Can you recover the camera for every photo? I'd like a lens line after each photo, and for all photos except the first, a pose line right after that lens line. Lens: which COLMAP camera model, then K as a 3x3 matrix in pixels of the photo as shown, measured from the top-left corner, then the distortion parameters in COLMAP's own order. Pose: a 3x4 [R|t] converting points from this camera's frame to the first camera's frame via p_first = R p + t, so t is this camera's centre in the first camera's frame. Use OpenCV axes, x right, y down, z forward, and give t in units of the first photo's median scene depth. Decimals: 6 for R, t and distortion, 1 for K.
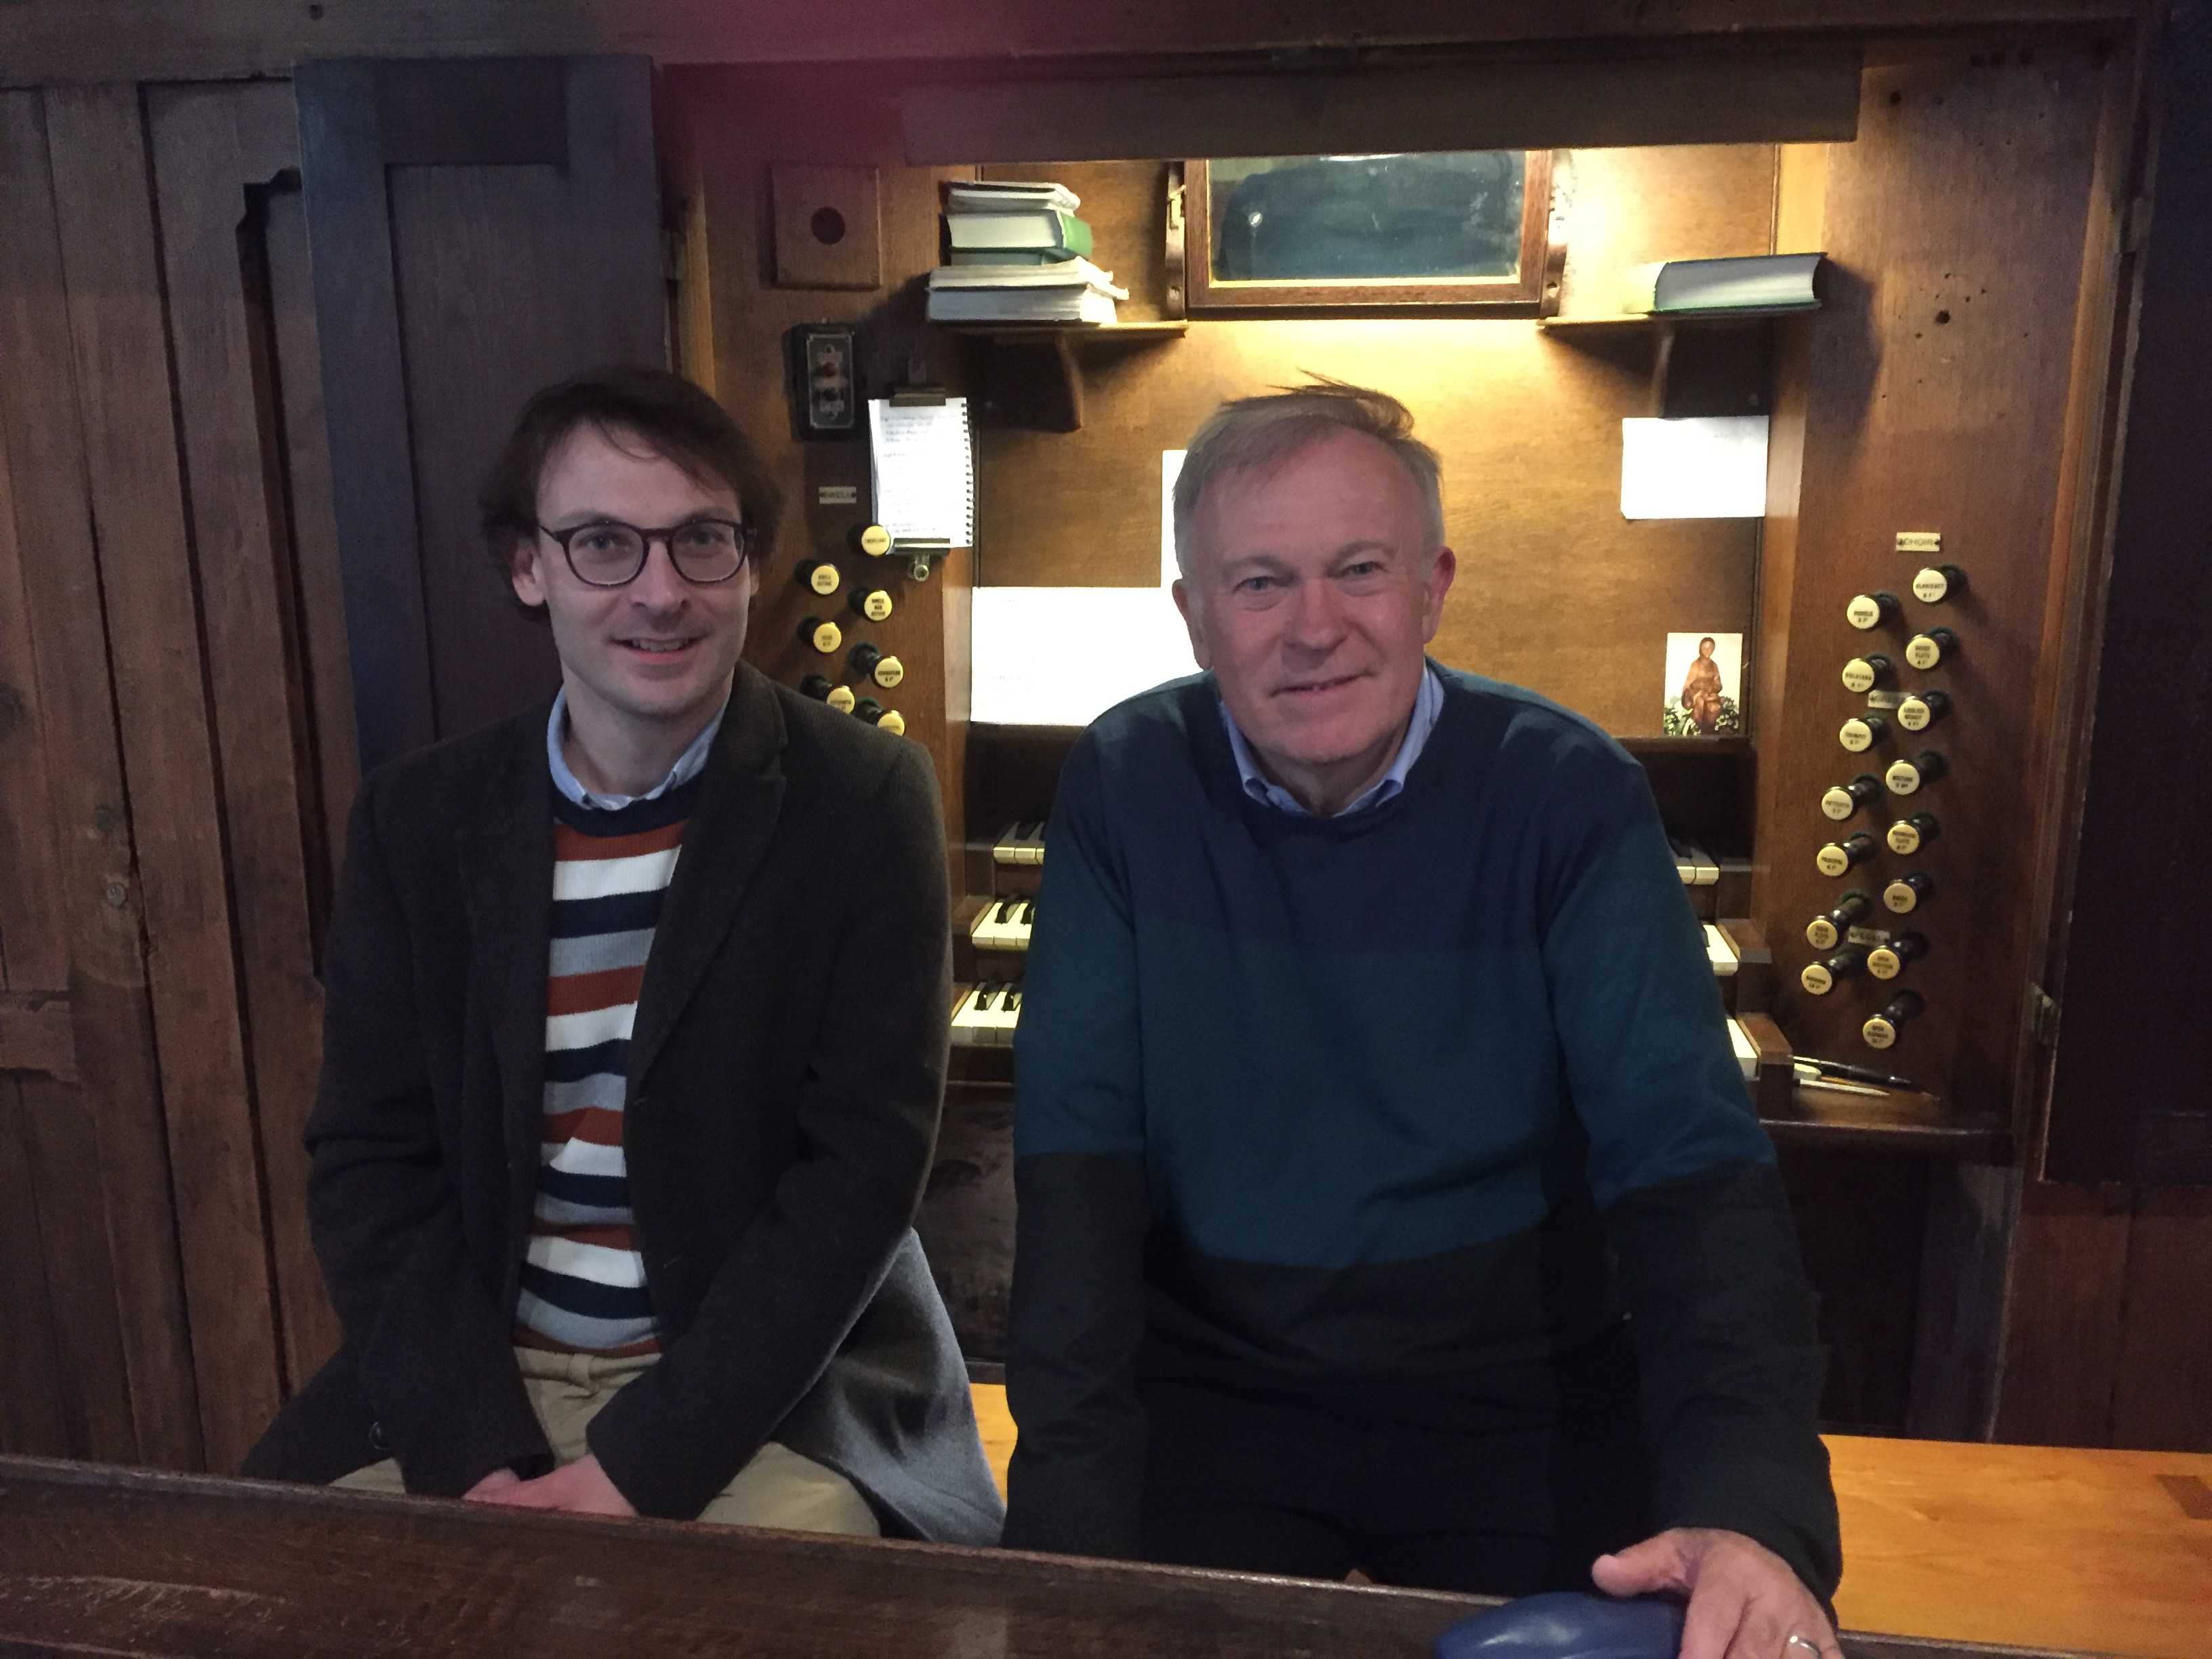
lens RADIAL K [[1844.8, 0, 1096.8], [0, 1844.8, 829.4], [0, 0, 1]] dist [0.063620, -0.091638]
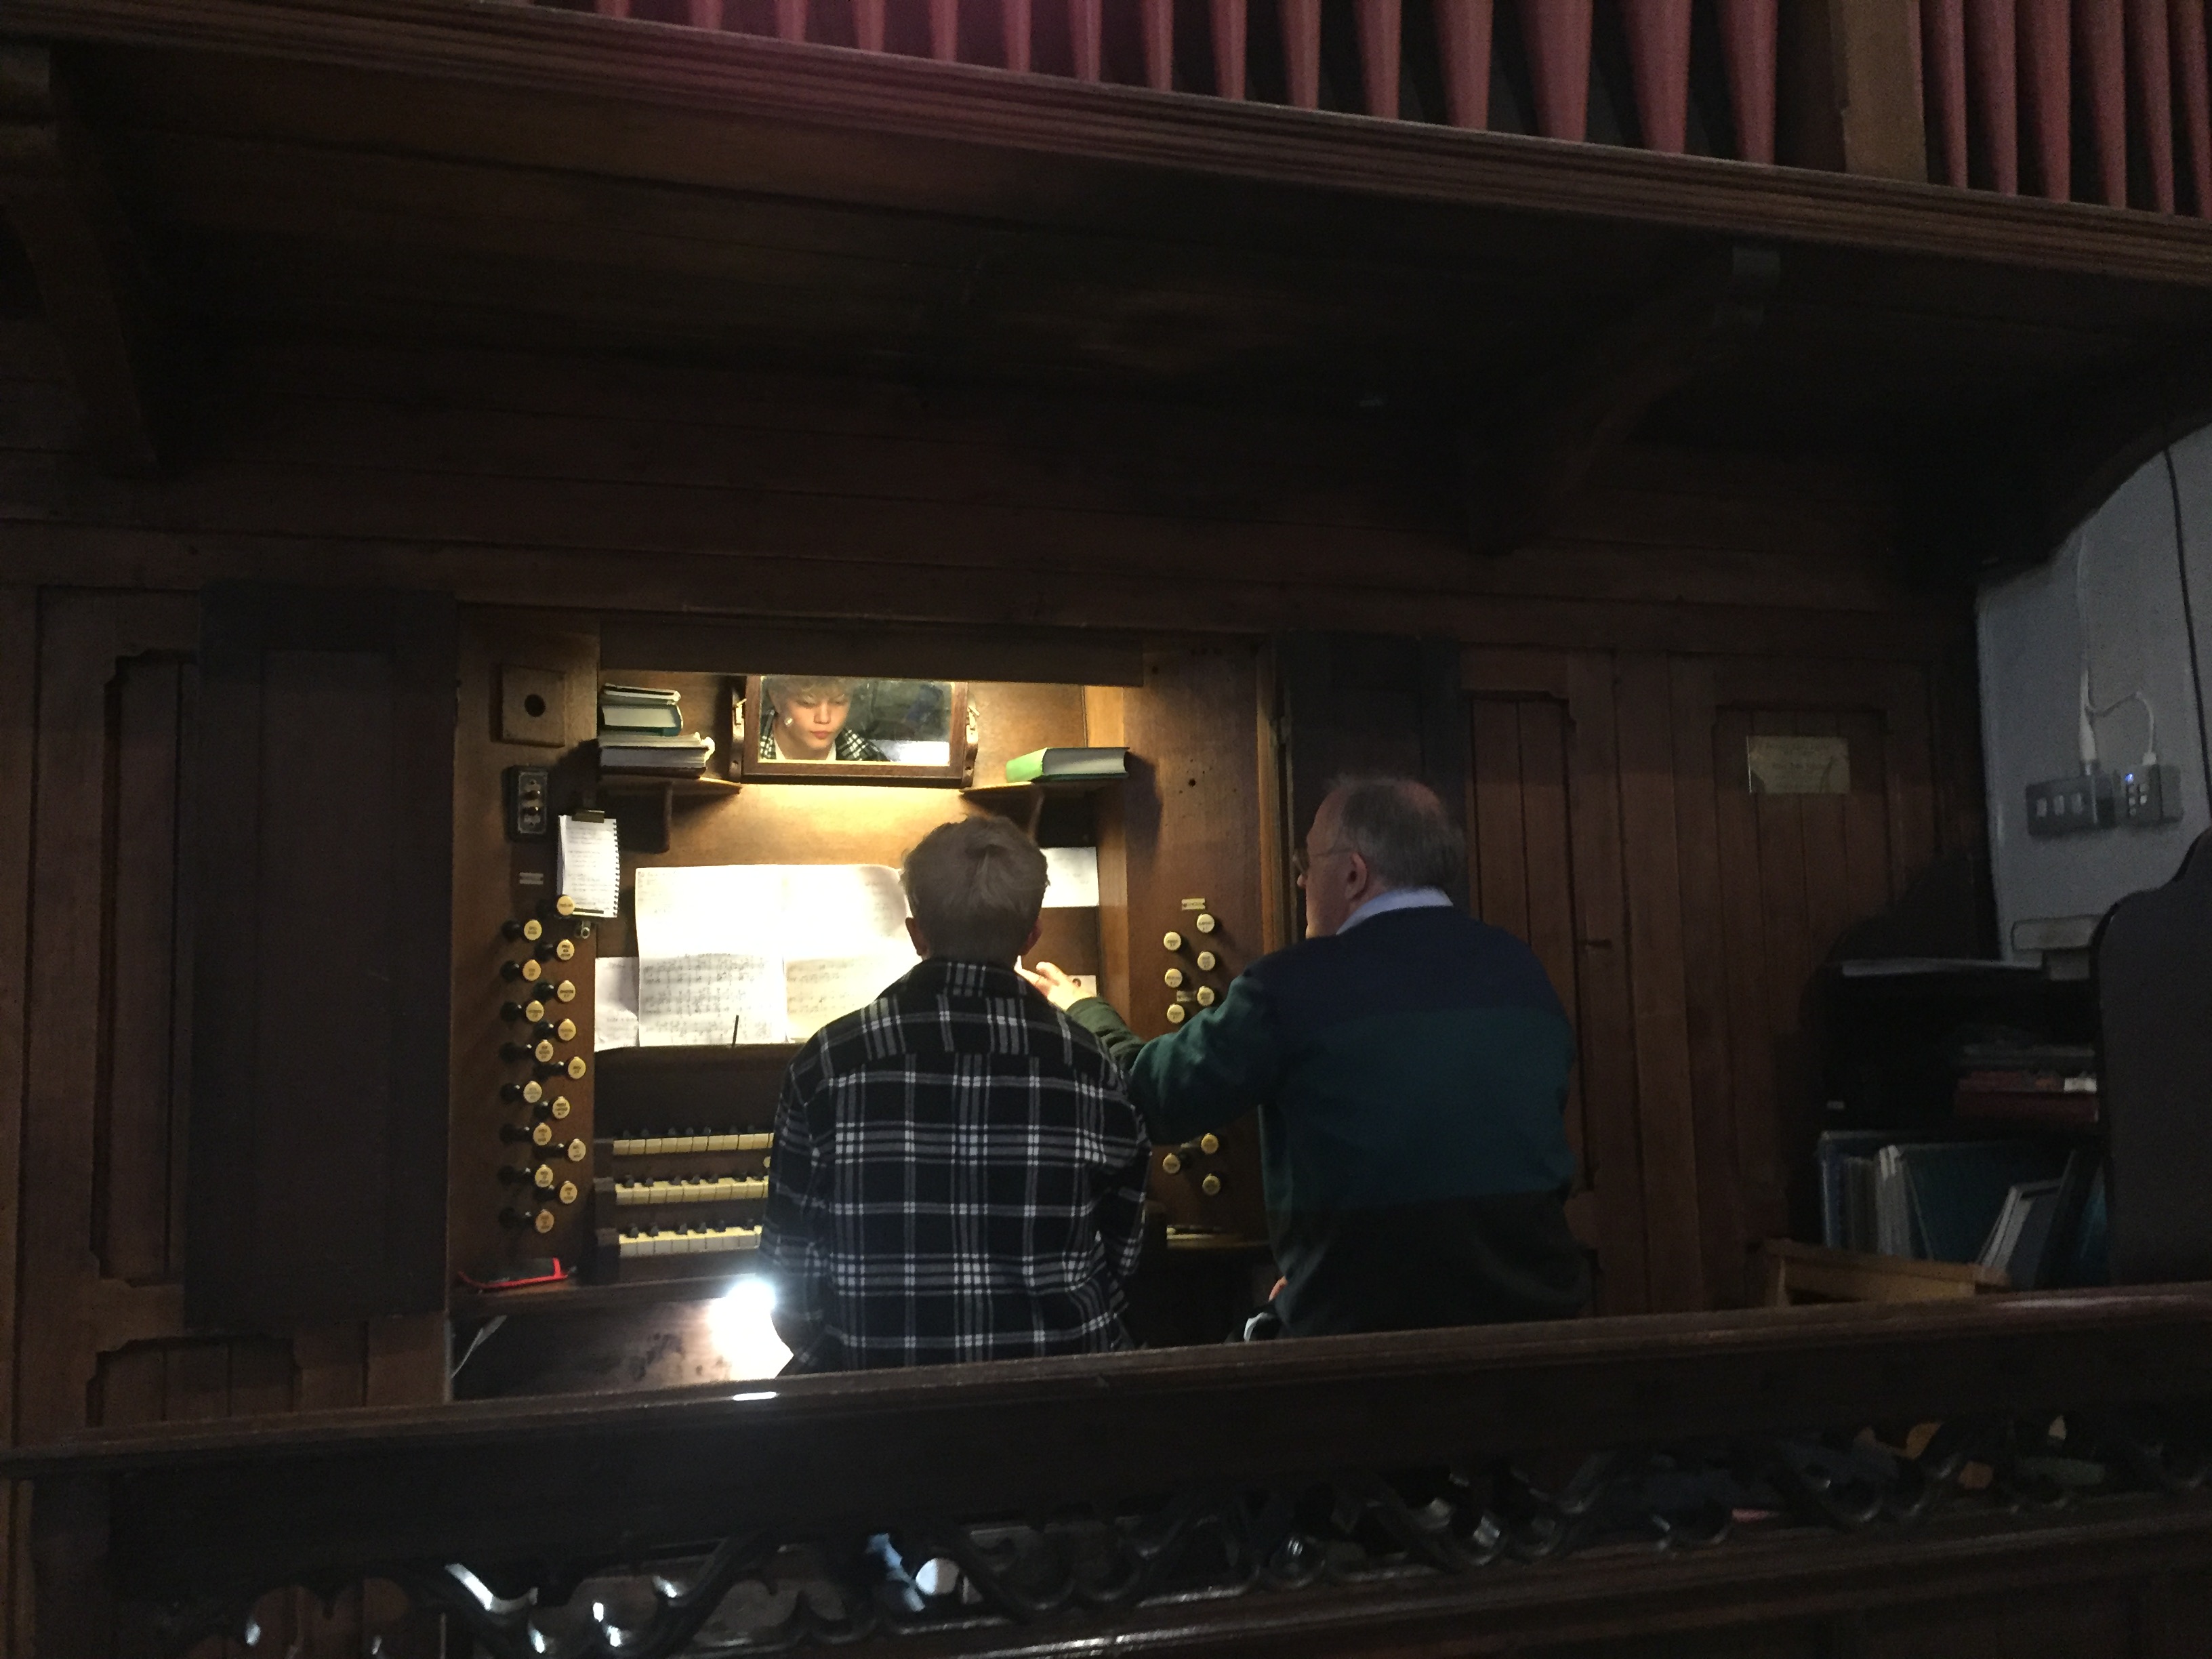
lens RADIAL K [[1844.8, 0, 1096.8], [0, 1844.8, 829.4], [0, 0, 1]] dist [0.063620, -0.091638]
pose [[0.908726, 0.024517, 0.416673, -0.352218], [0.108705, 0.949922, -0.292969, 0.265377], [-0.402990, 0.311523, 0.860554, -0.462063]]
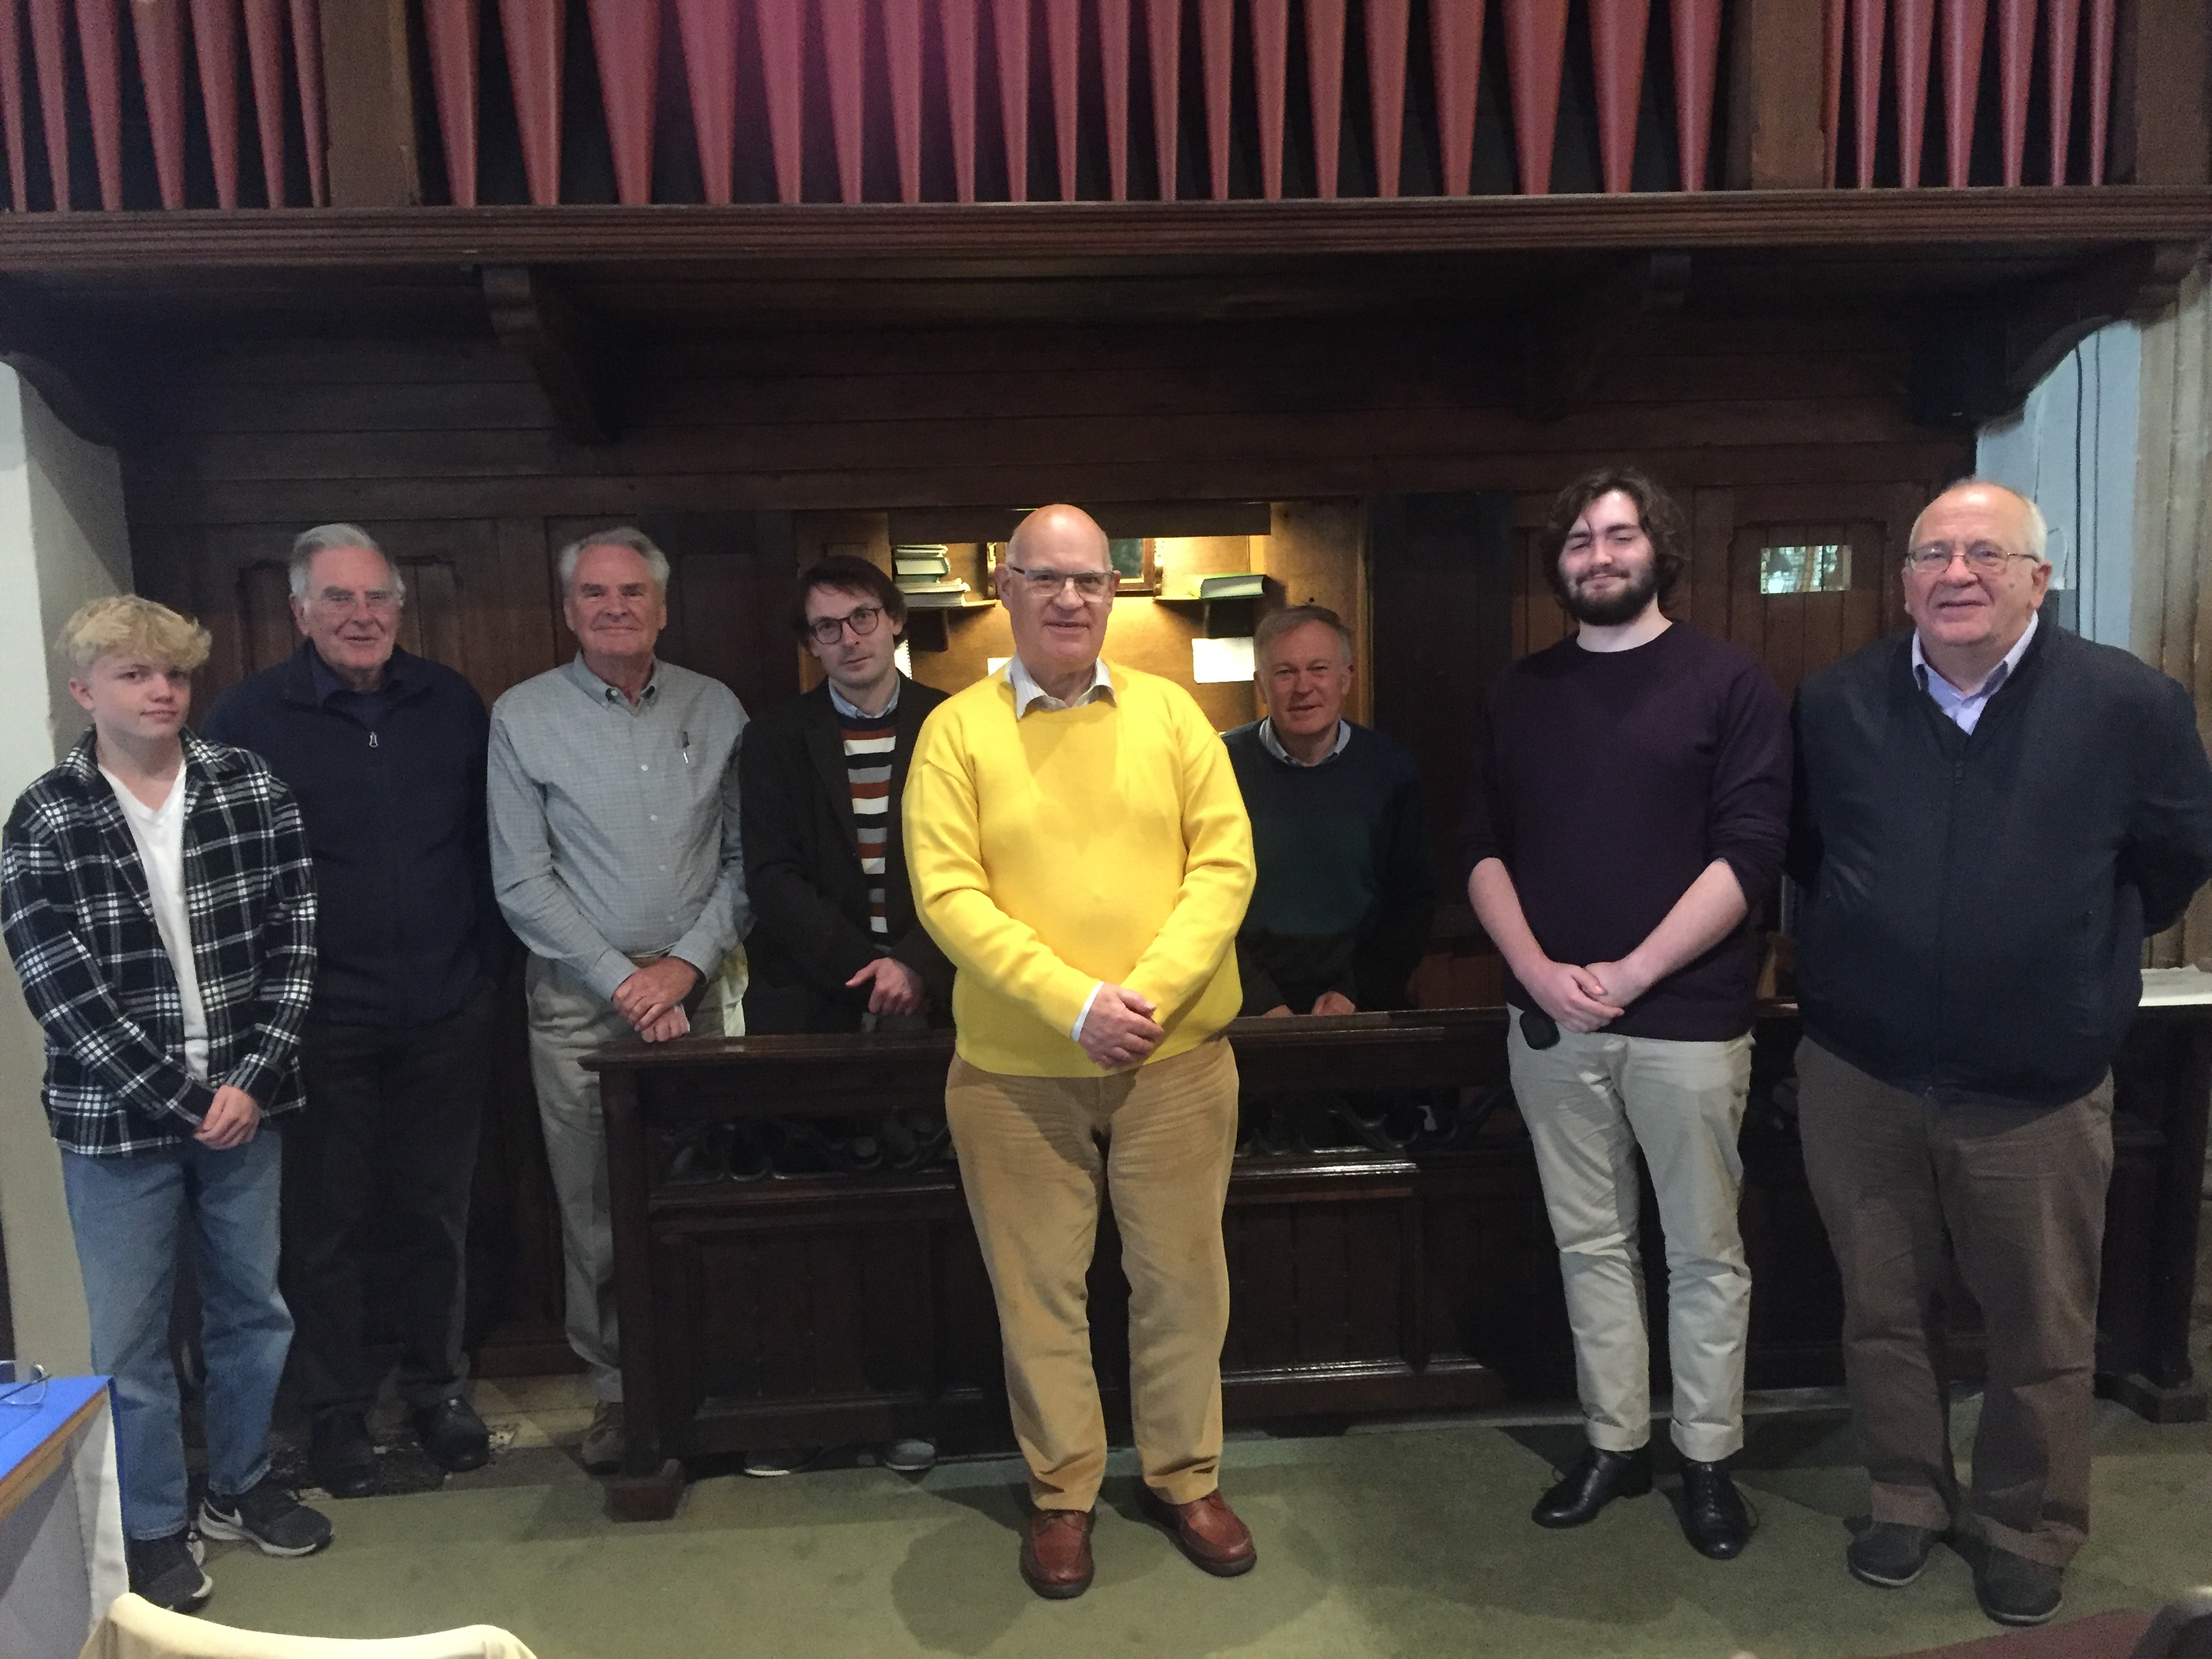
lens RADIAL K [[1844.8, 0, 1096.8], [0, 1844.8, 829.4], [0, 0, 1]] dist [0.063620, -0.091638]
pose [[0.975236, -0.054720, 0.214292, -0.348497], [0.071653, 0.994823, -0.072061, 0.175819], [-0.209240, 0.085631, 0.974108, -1.231836]]
